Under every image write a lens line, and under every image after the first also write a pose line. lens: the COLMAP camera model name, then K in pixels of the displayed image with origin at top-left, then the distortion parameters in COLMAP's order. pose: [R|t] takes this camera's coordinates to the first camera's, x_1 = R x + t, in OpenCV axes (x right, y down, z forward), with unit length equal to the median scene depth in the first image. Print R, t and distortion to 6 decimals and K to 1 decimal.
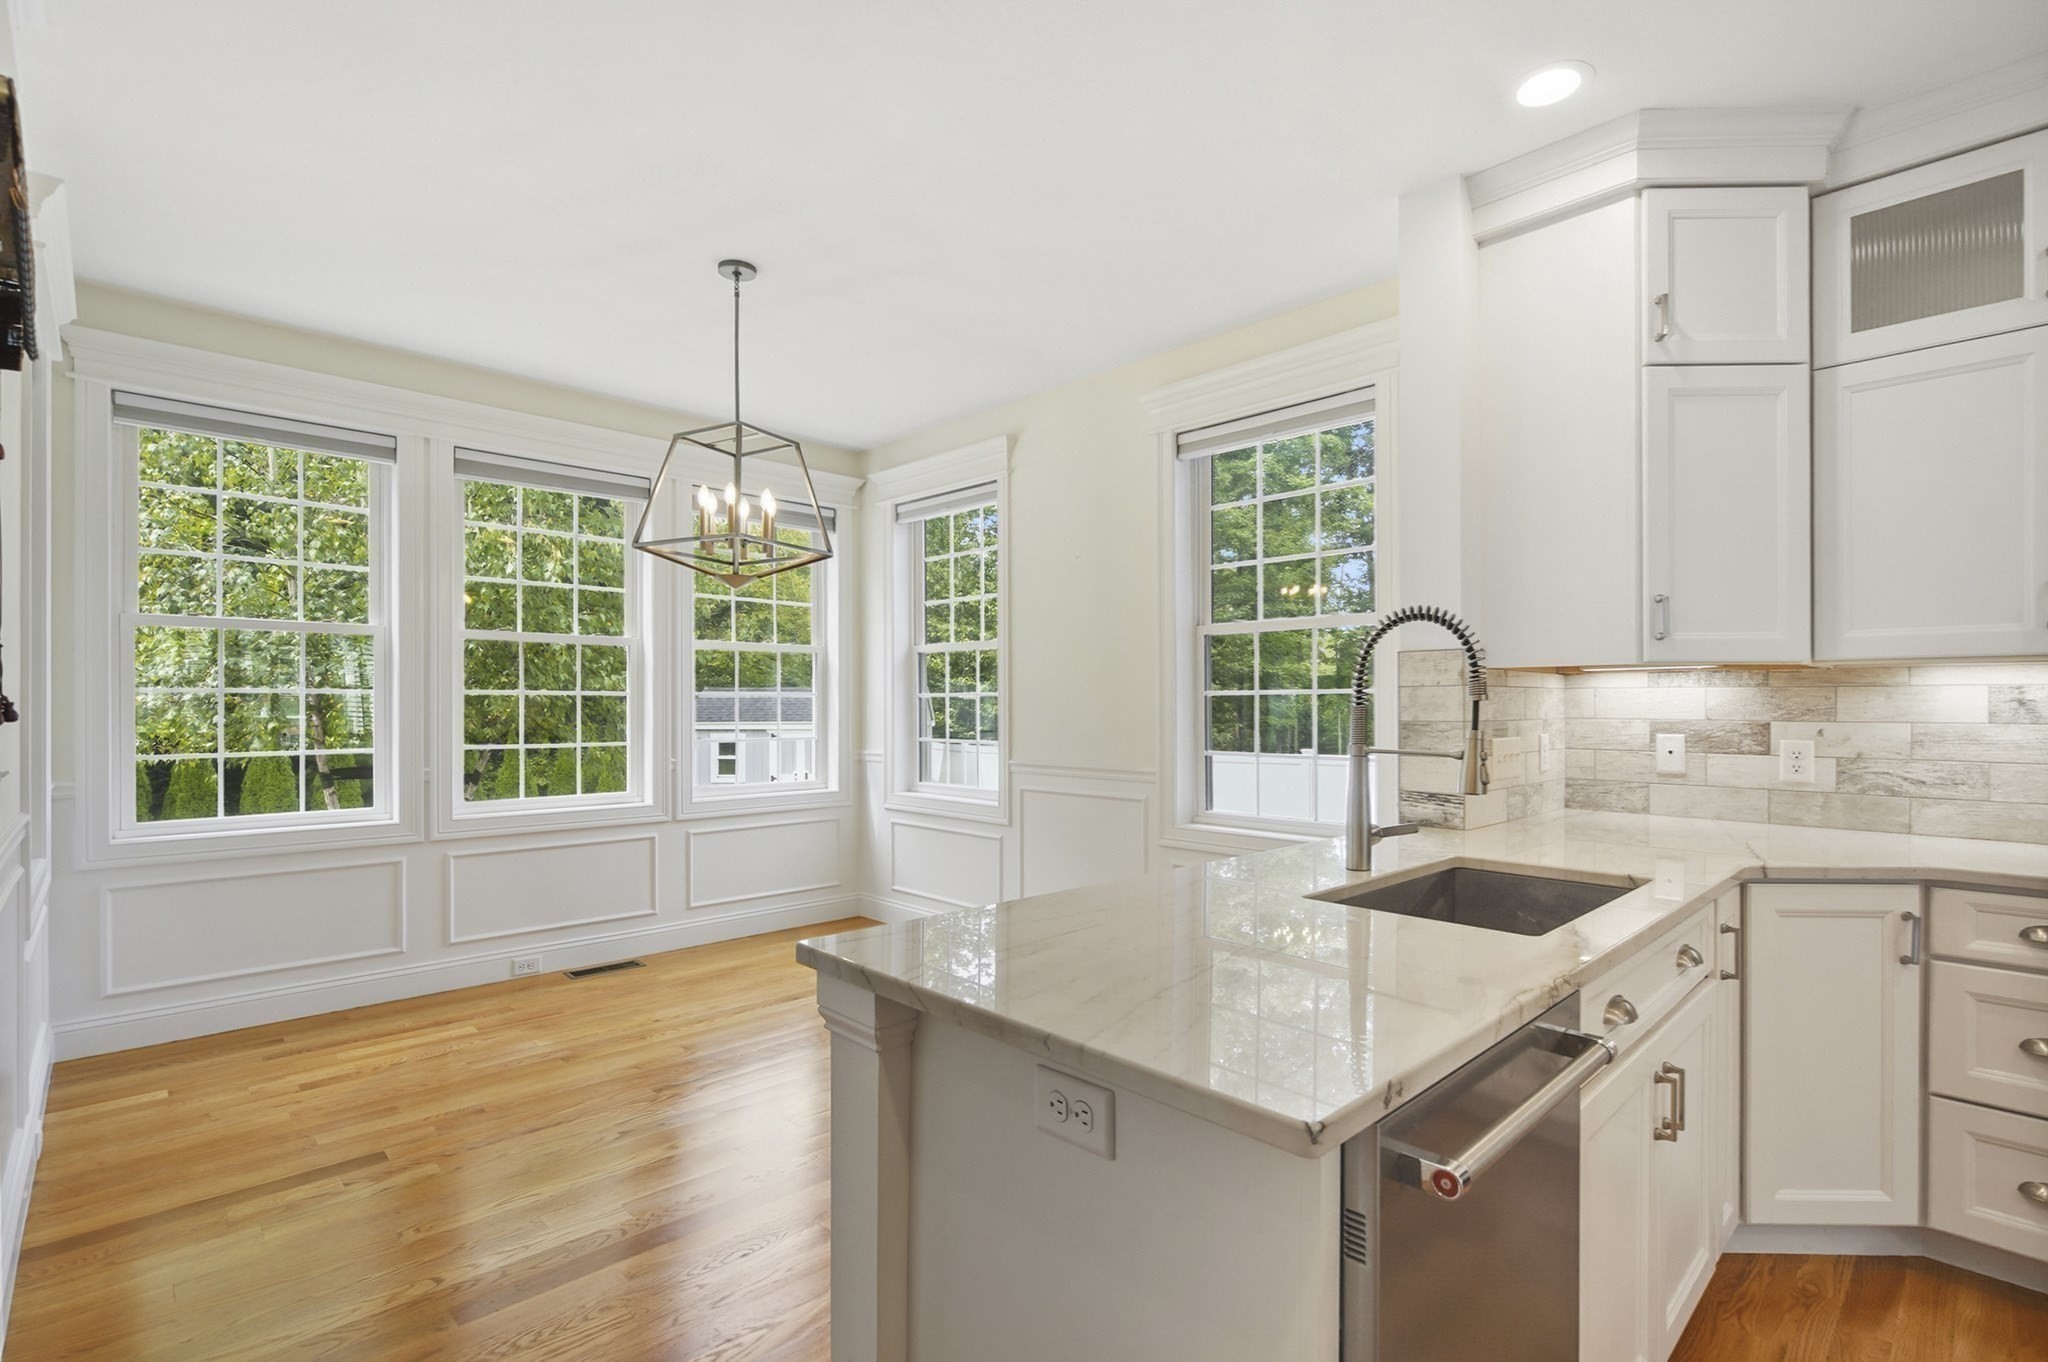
lens RADIAL K [[951.6, 0, 1027.2], [0, 951.6, 700.8], [0, 0, 1]] dist [0.001422, 0.000050]
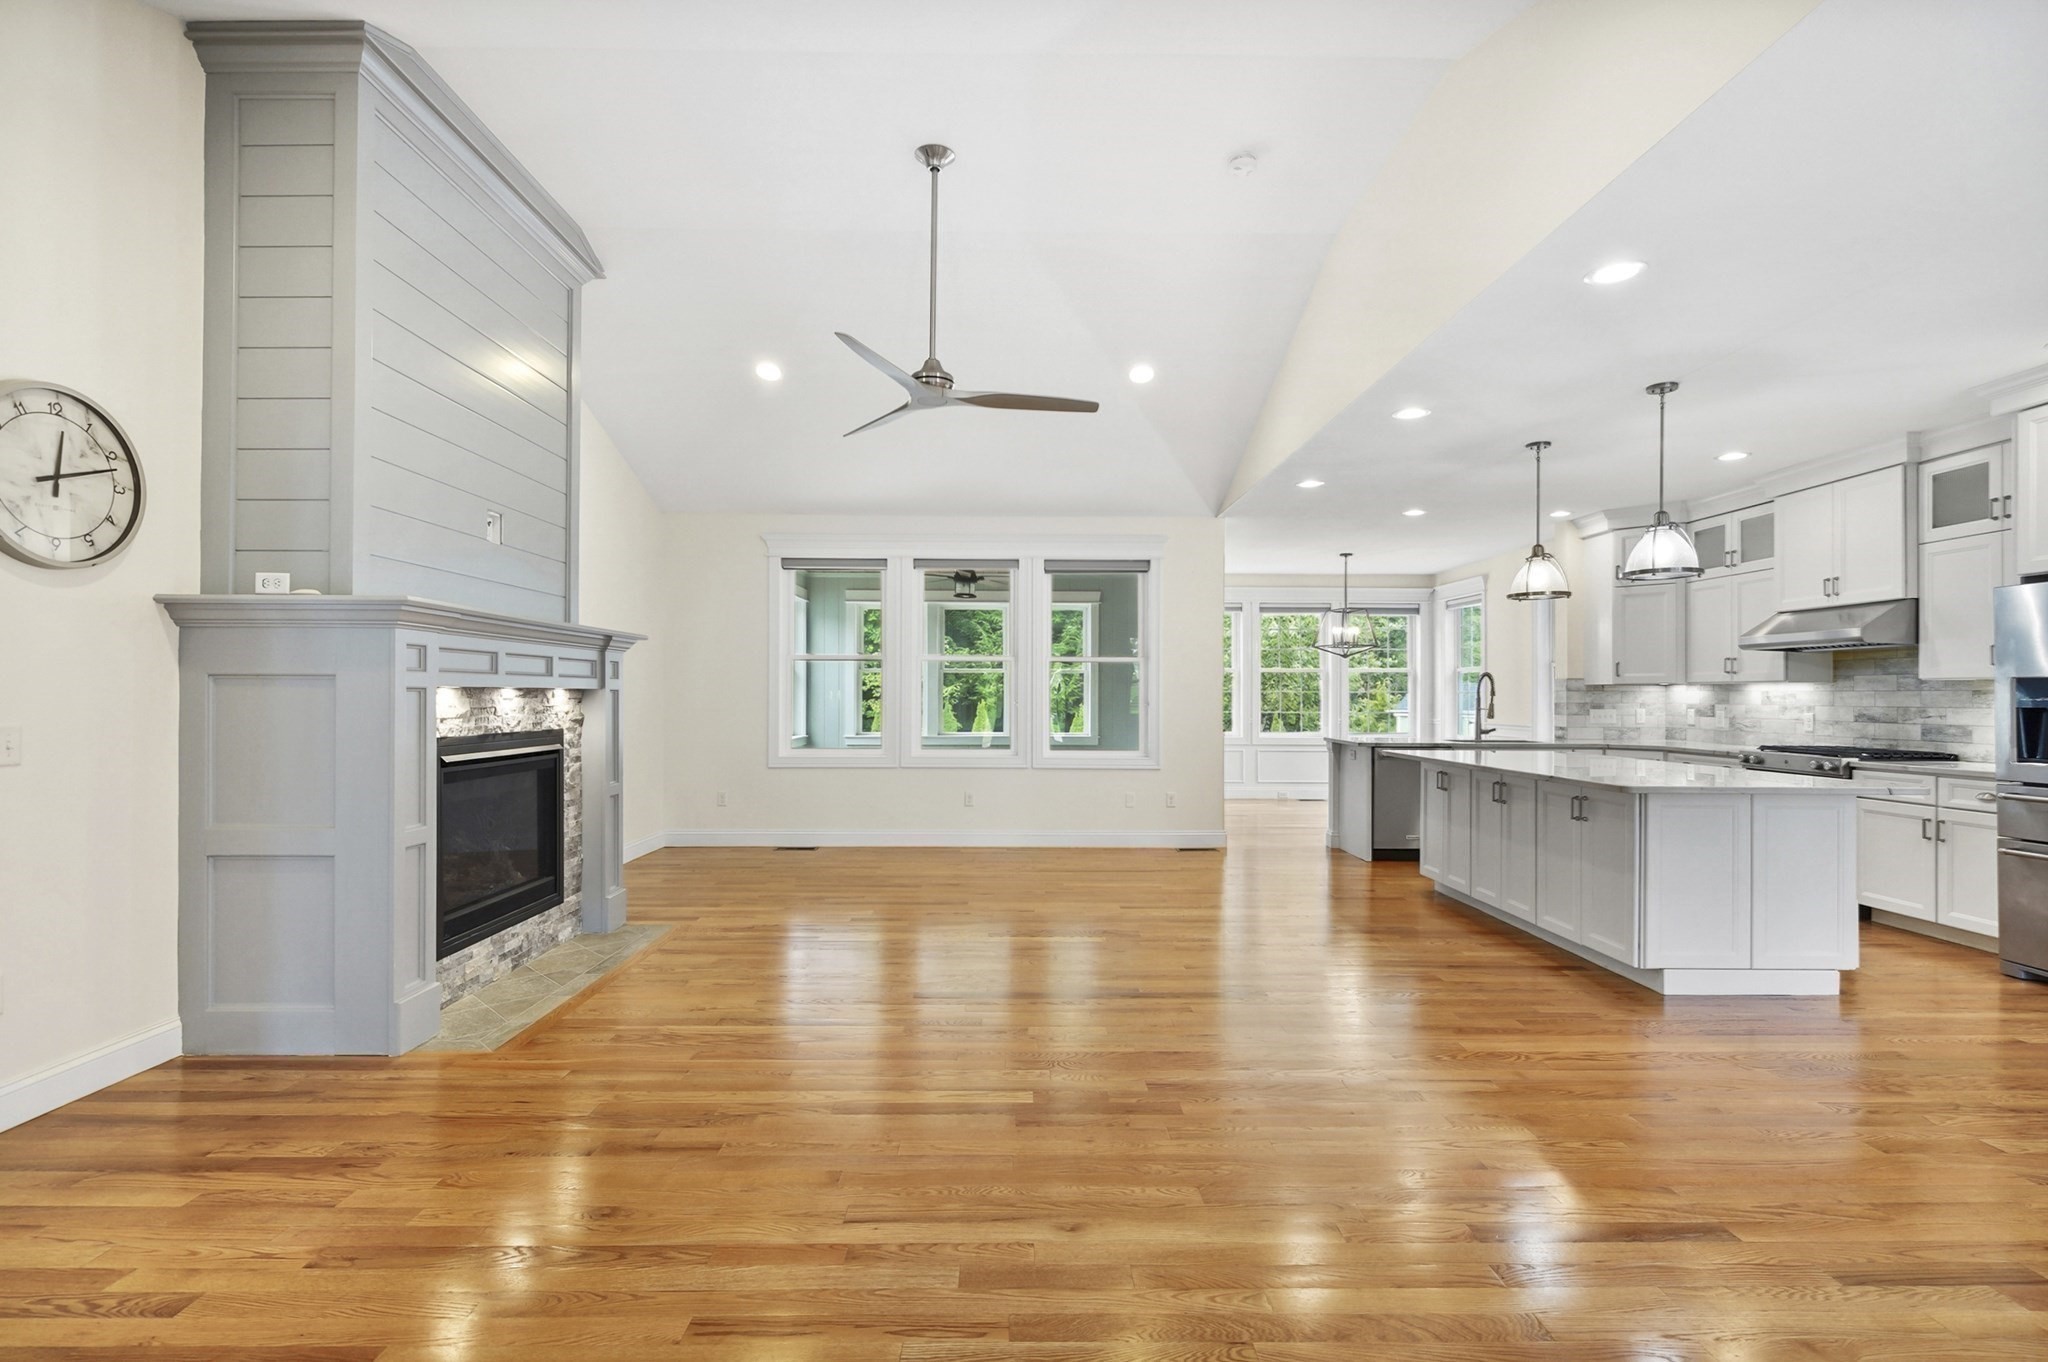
lens RADIAL K [[951.6, 0, 1034.2], [0, 951.6, 693.4], [0, 0, 1]] dist [0.001422, 0.000050]
pose [[0.732828, 0.002374, -0.680410, 0.846063], [-0.002310, 0.999997, 0.001000, -0.004586], [0.680410, 0.000839, 0.732831, -1.564211]]
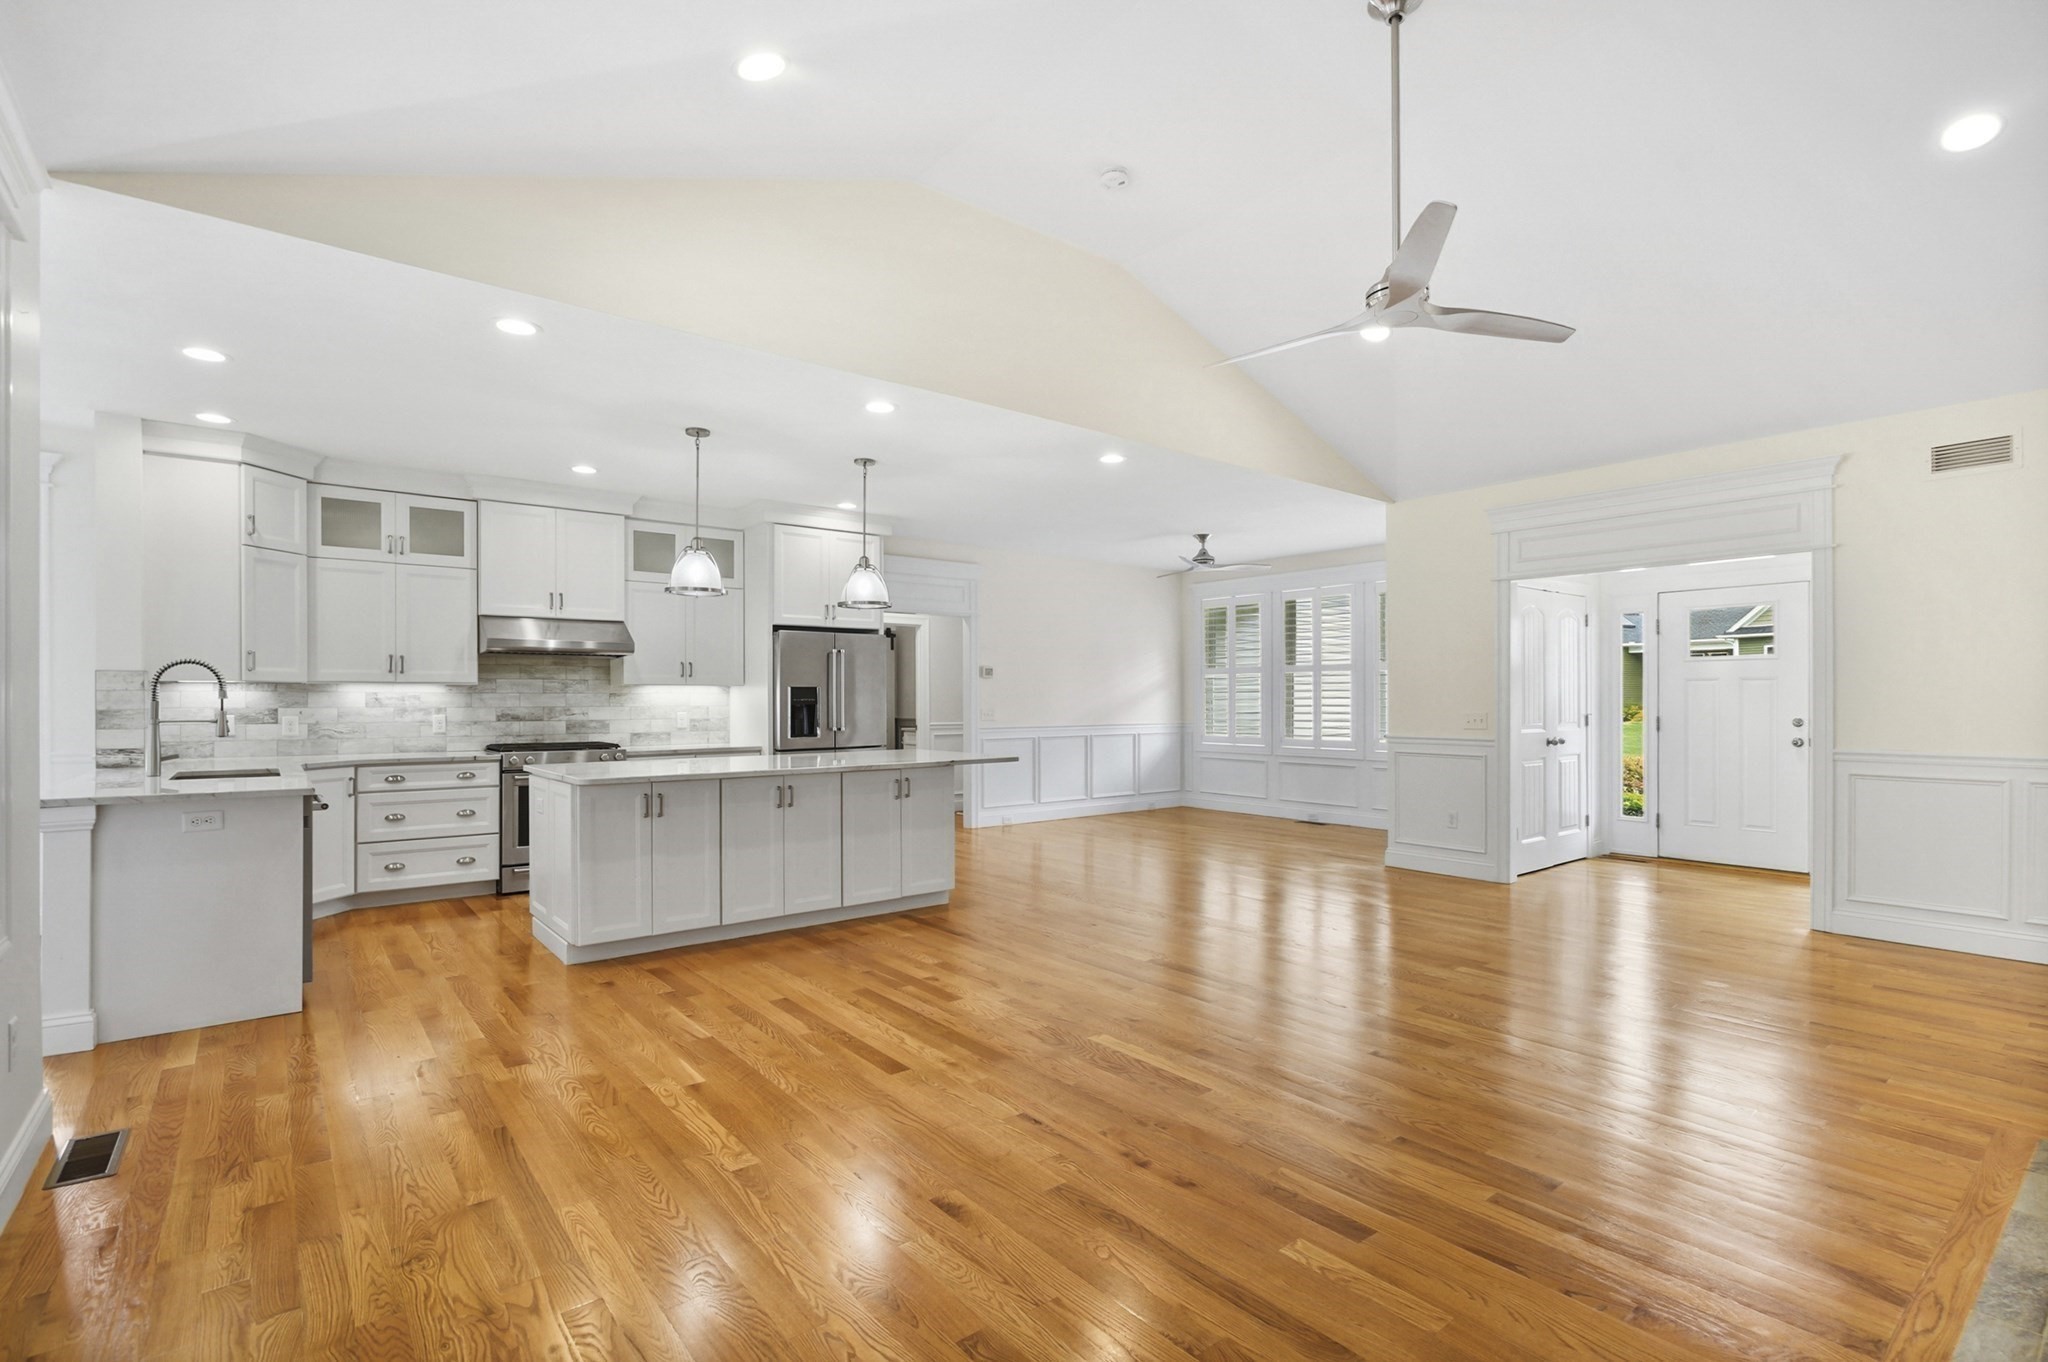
lens RADIAL K [[951.6, 0, 1010.9], [0, 951.6, 705.5], [0, 0, 1]] dist [0.001422, 0.000050]
pose [[0.102620, -0.006206, 0.994701, -0.831456], [-0.001972, 0.999977, 0.006442, -0.000734], [-0.994719, -0.002623, 0.102605, -0.602745]]
